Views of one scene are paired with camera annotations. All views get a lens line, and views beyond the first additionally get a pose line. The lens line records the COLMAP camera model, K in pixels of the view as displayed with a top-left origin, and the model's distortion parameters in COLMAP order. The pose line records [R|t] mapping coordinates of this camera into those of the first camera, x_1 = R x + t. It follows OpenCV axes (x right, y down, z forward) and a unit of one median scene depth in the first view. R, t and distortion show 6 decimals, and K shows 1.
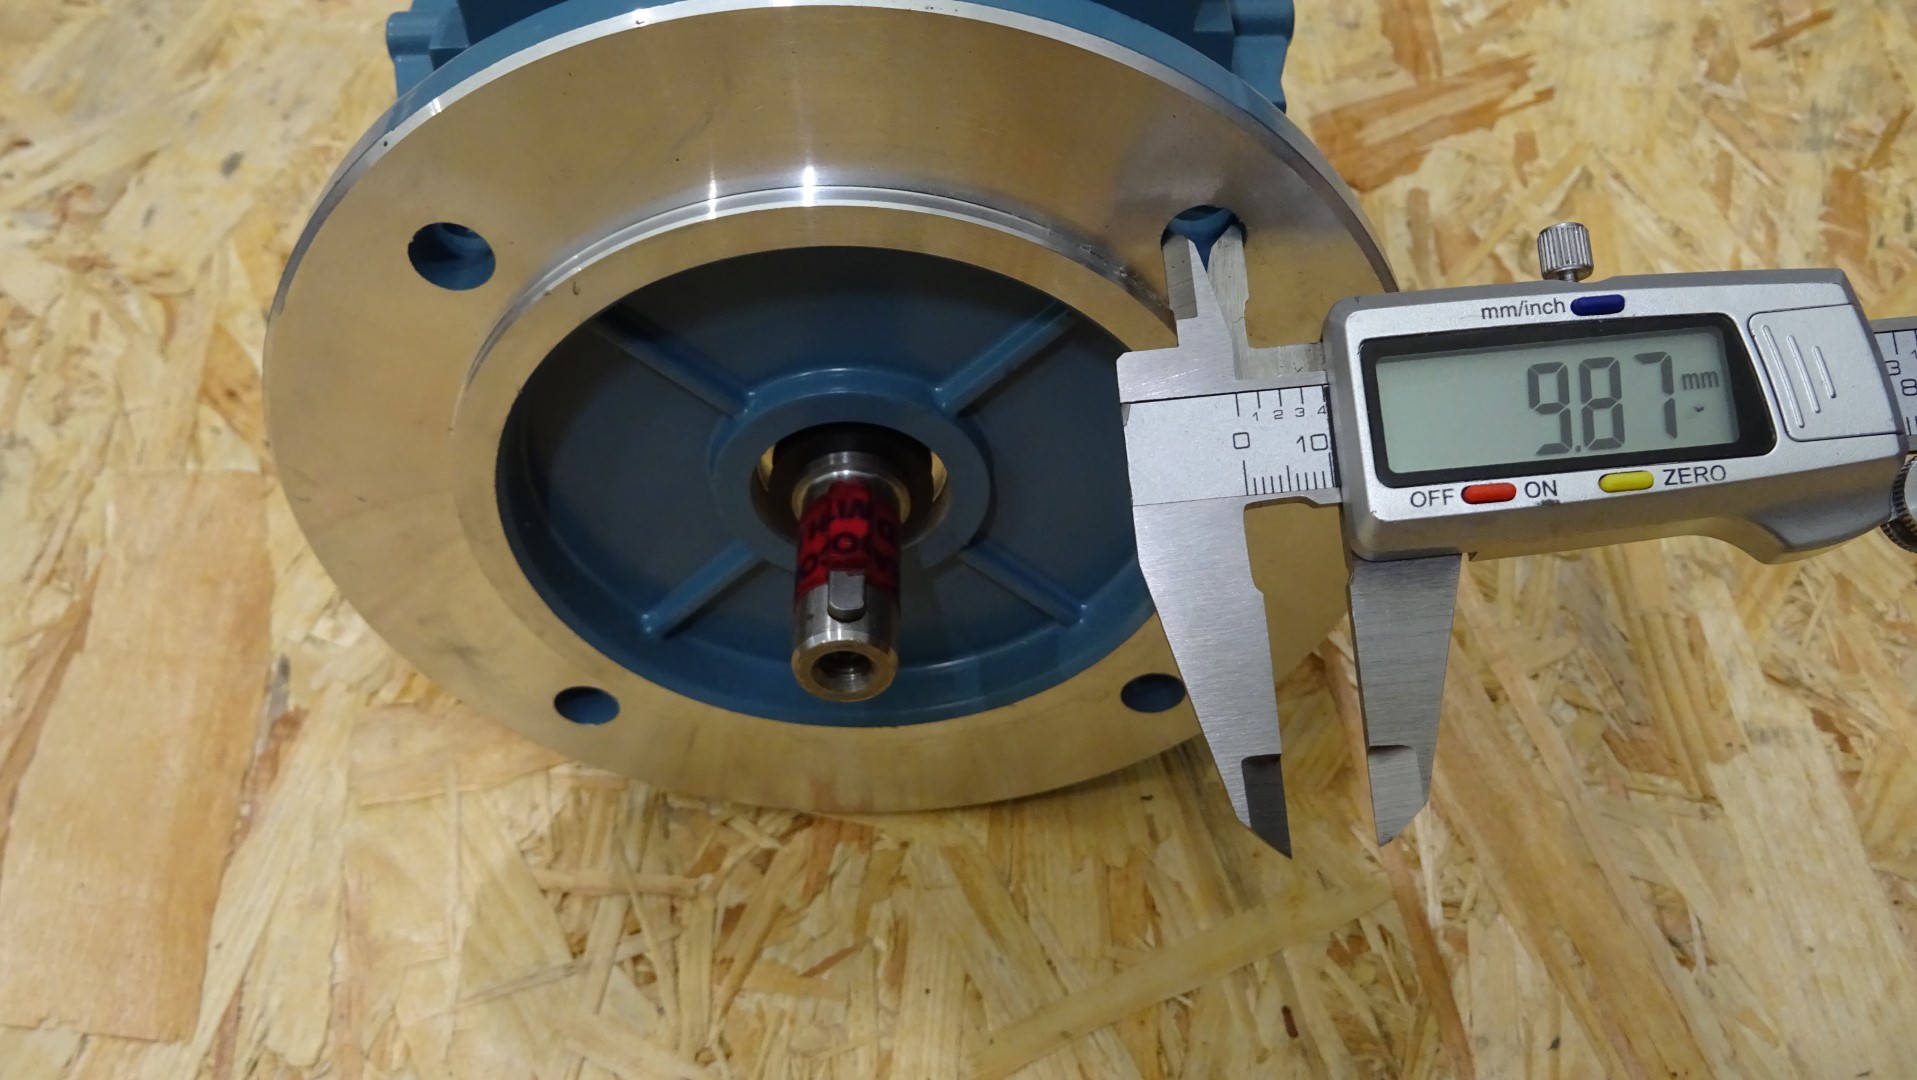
lens RADIAL K [[1712.9, 0, 956.7], [0, 1712.9, 539.7], [0, 0, 1]] dist [0.017756, -0.038226]
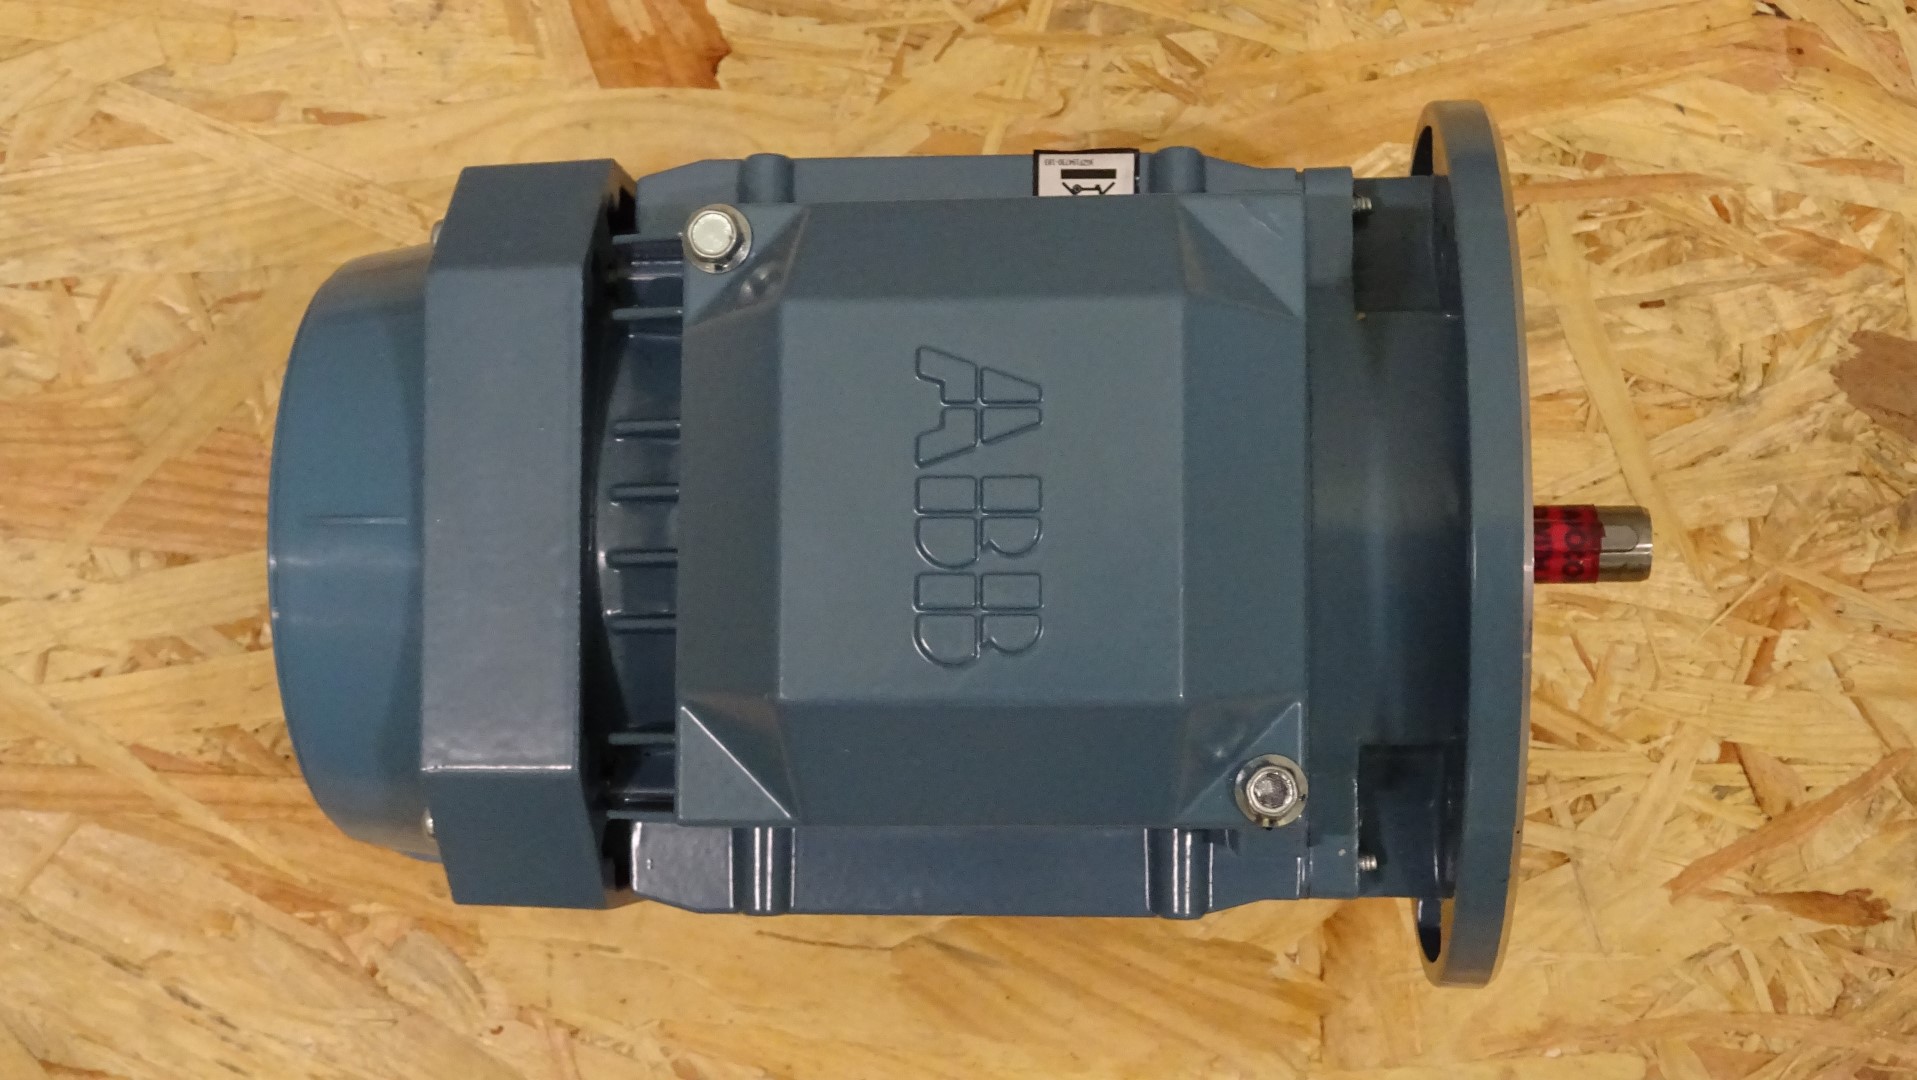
lens RADIAL K [[1712.9, 0, 949.7], [0, 1712.9, 512.9], [0, 0, 1]] dist [0.017756, -0.038226]
pose [[0.068924, -0.996345, 0.050466, -0.061111], [0.794789, 0.085414, 0.600845, -0.843155], [-0.602960, -0.001302, 0.797771, 0.261658]]
